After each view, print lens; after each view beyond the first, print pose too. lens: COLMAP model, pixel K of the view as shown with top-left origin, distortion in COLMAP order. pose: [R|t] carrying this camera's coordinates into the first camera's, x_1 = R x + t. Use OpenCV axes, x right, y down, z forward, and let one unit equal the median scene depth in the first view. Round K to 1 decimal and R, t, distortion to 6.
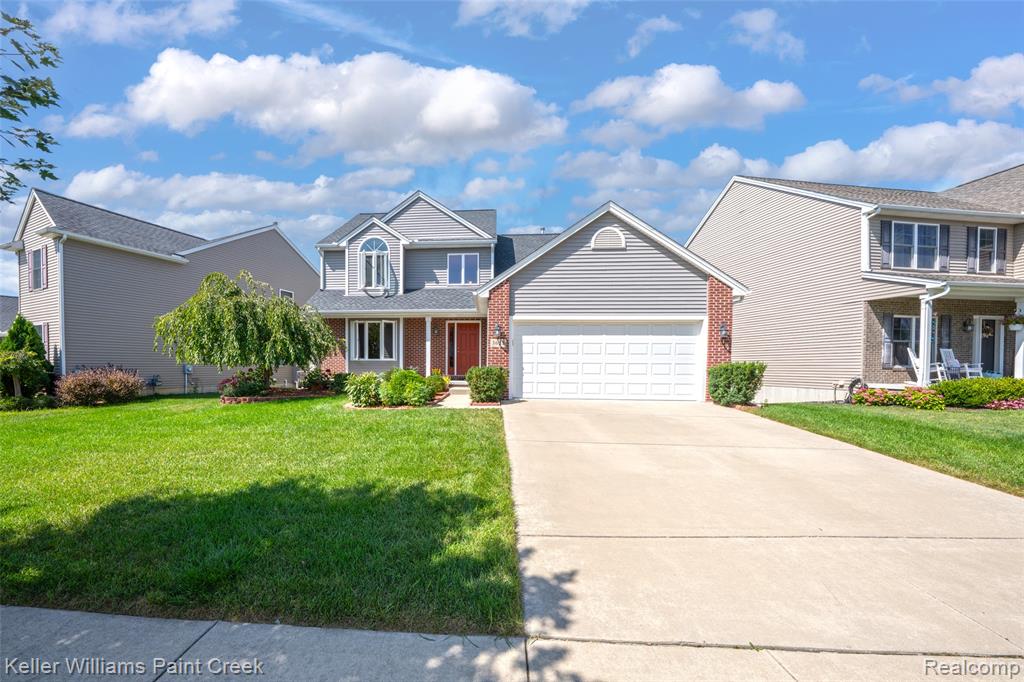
lens RADIAL K [[356.4, 0, 459.2], [0, 356.4, 377.3], [0, 0, 1]] dist [-0.004168, -0.000065]
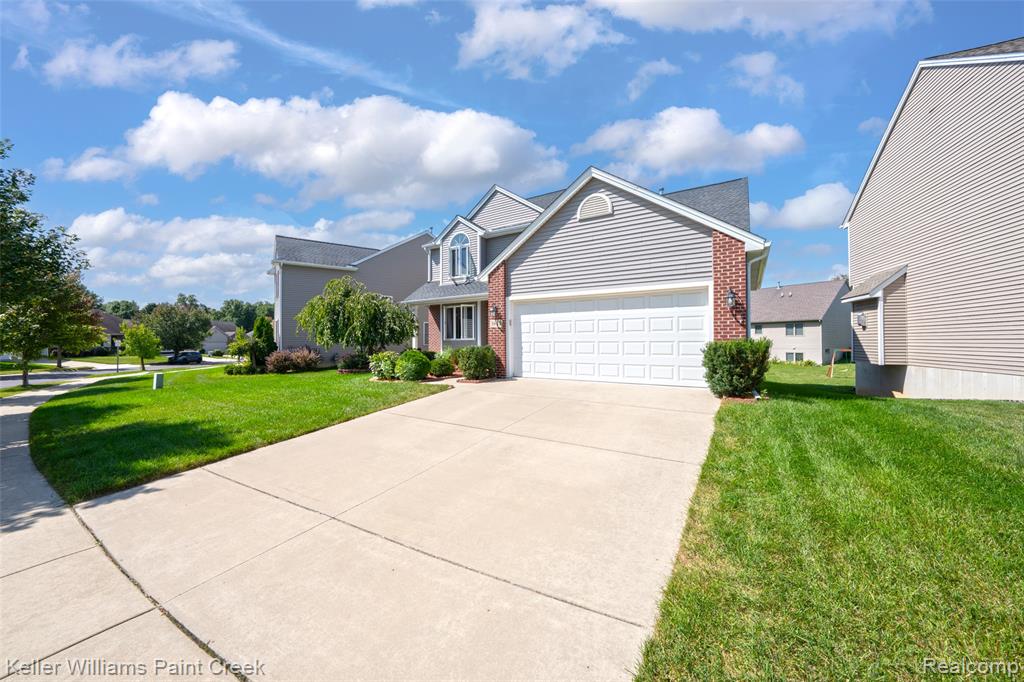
lens RADIAL K [[359.6, 0, 512.0], [0, 359.6, 341.0], [0, 0, 1]] dist [-0.003778, -0.000220]
pose [[0.888086, -0.011706, -0.459529, 0.573524], [-0.004370, 0.999416, -0.033903, -0.008397], [0.459657, 0.032117, 0.887515, 0.078764]]
